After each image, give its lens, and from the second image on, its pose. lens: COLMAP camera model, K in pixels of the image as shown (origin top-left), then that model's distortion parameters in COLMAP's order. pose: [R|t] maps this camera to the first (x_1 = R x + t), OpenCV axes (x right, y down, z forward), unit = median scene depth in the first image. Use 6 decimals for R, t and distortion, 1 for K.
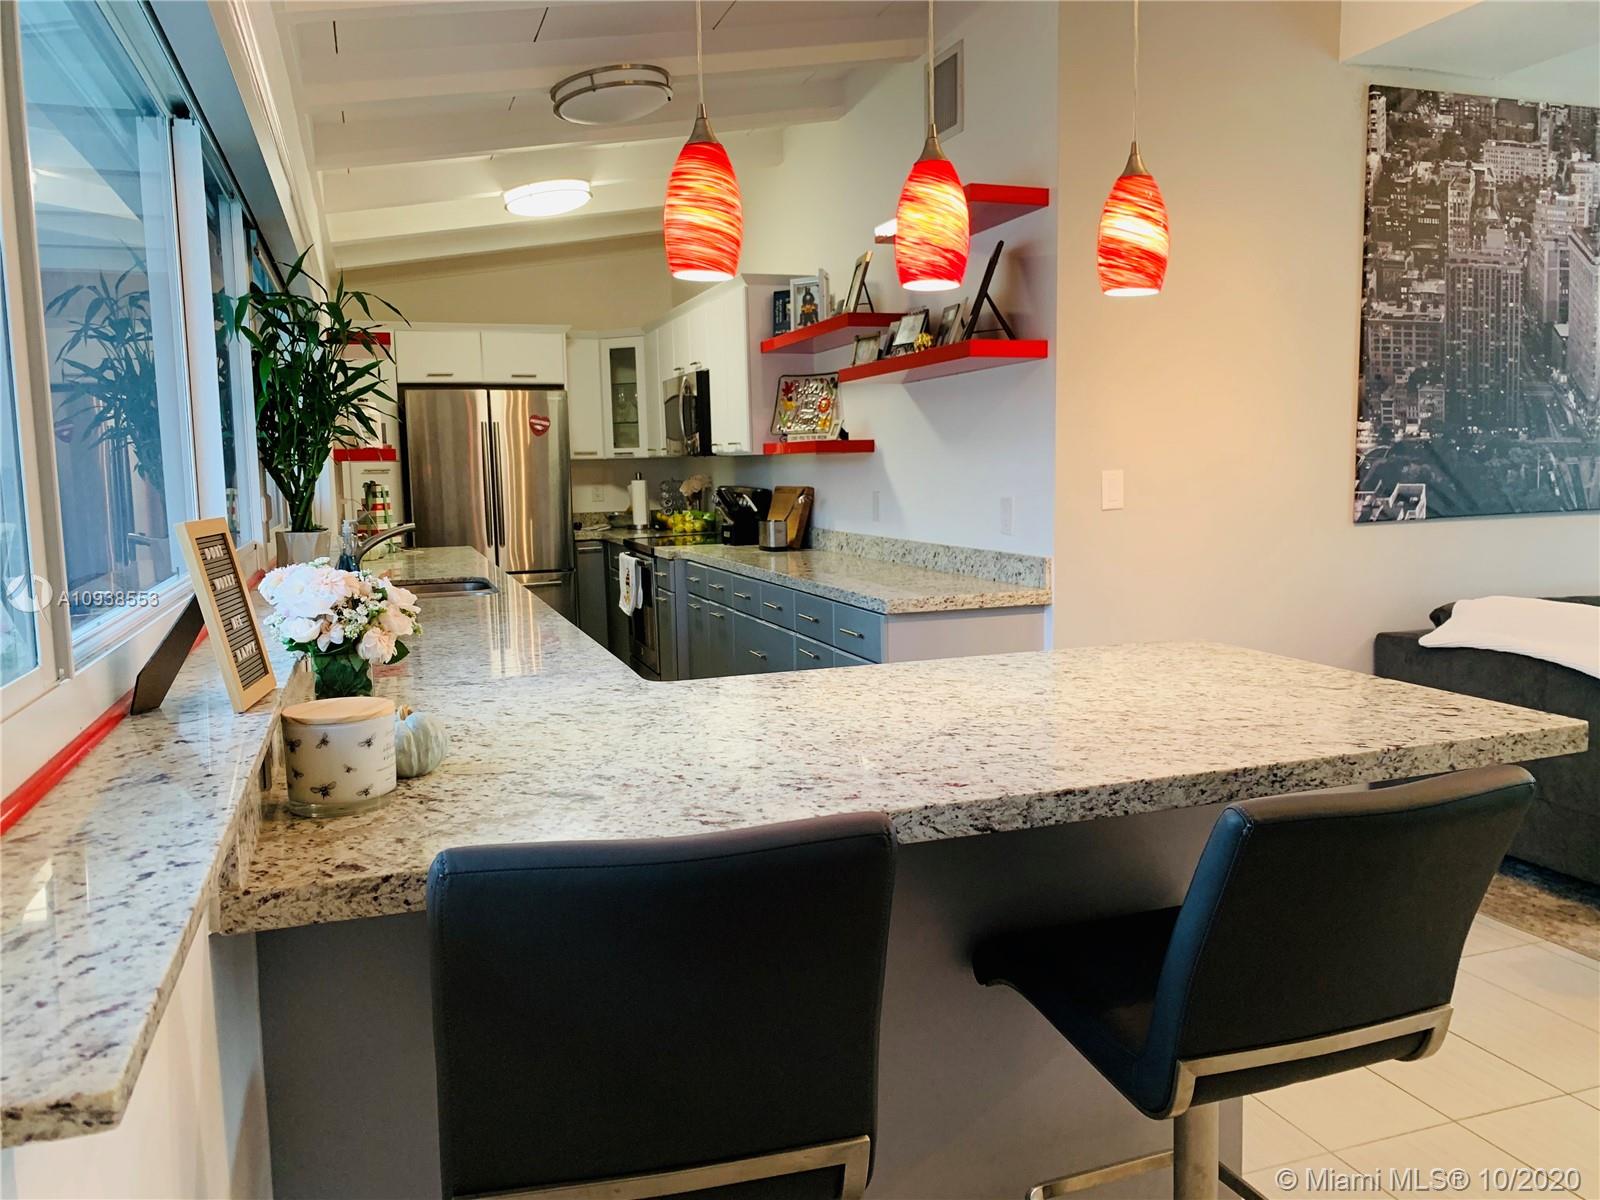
lens RADIAL K [[1218.4, 0, 787.5], [0, 1218.4, 589.9], [0, 0, 1]] dist [0.040196, -0.046836]
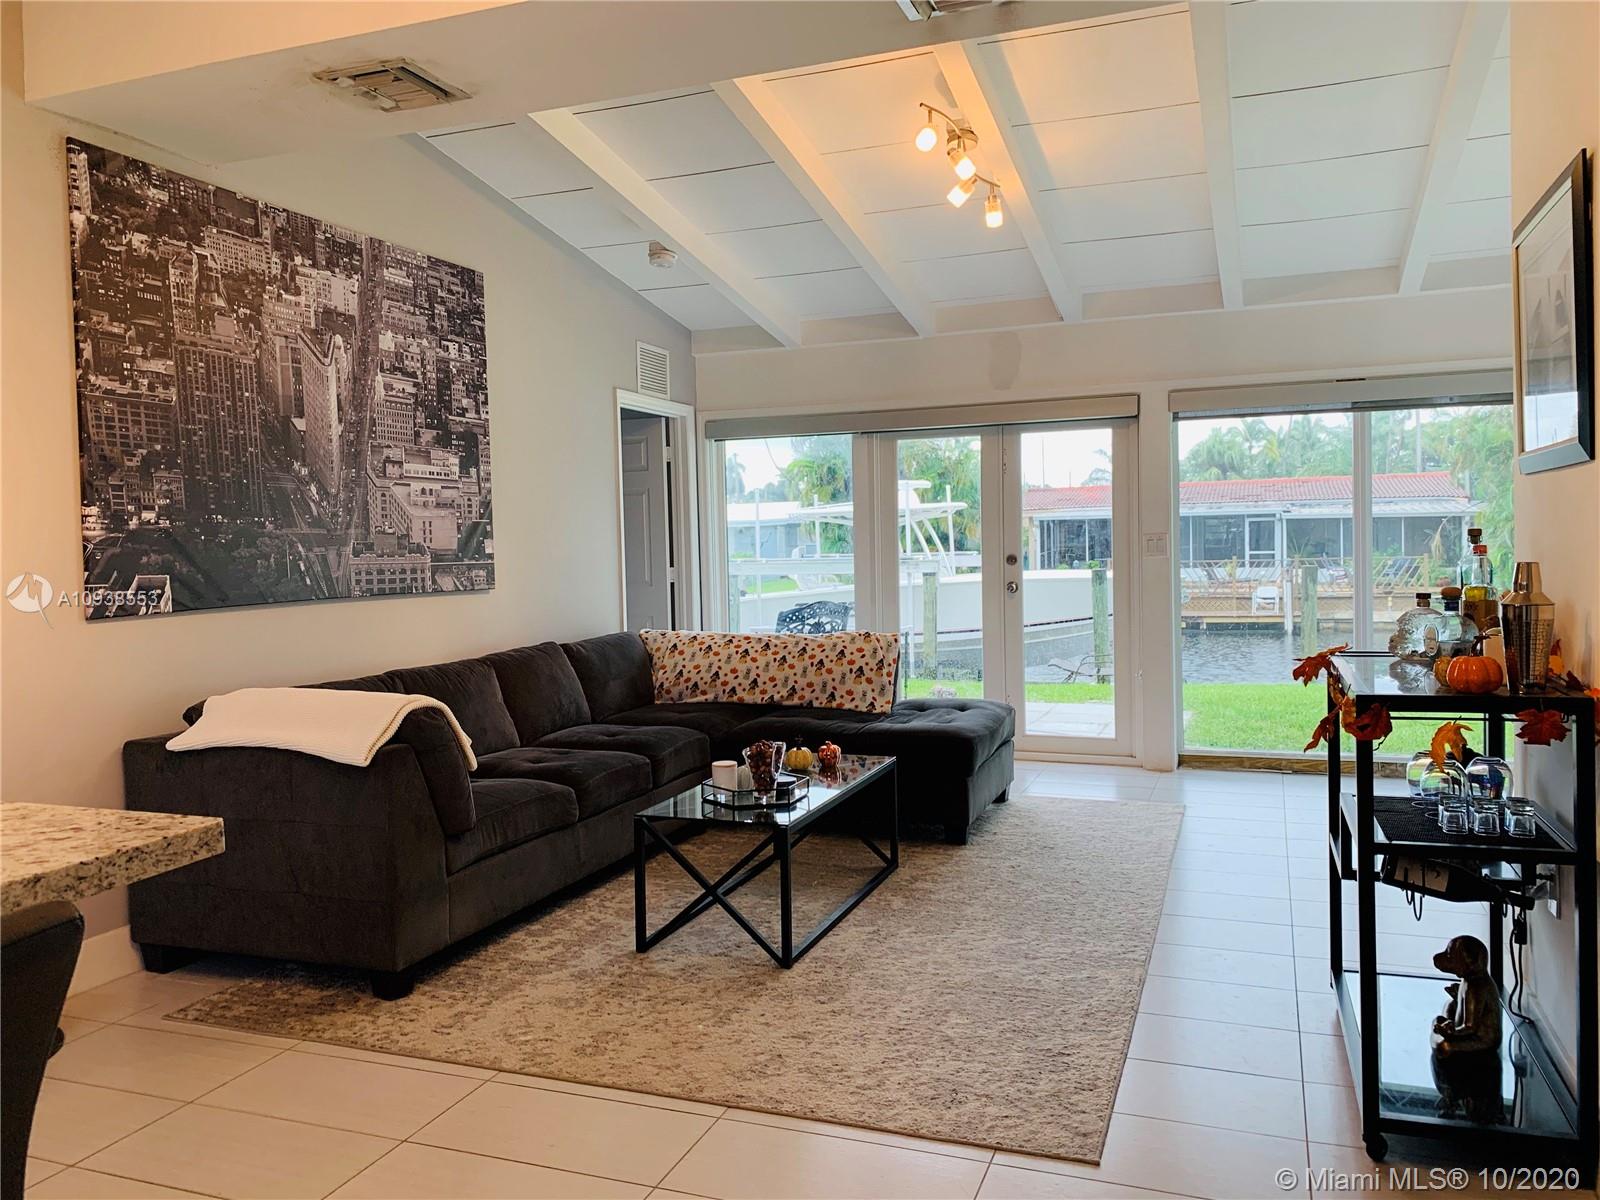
lens RADIAL K [[1218.4, 0, 805.8], [0, 1218.4, 580.6], [0, 0, 1]] dist [0.040196, -0.046836]
pose [[0.629953, -0.022503, 0.776307, 0.103030], [0.094898, 0.994320, -0.048184, 0.008564], [-0.770814, 0.104024, 0.628510, 0.044780]]
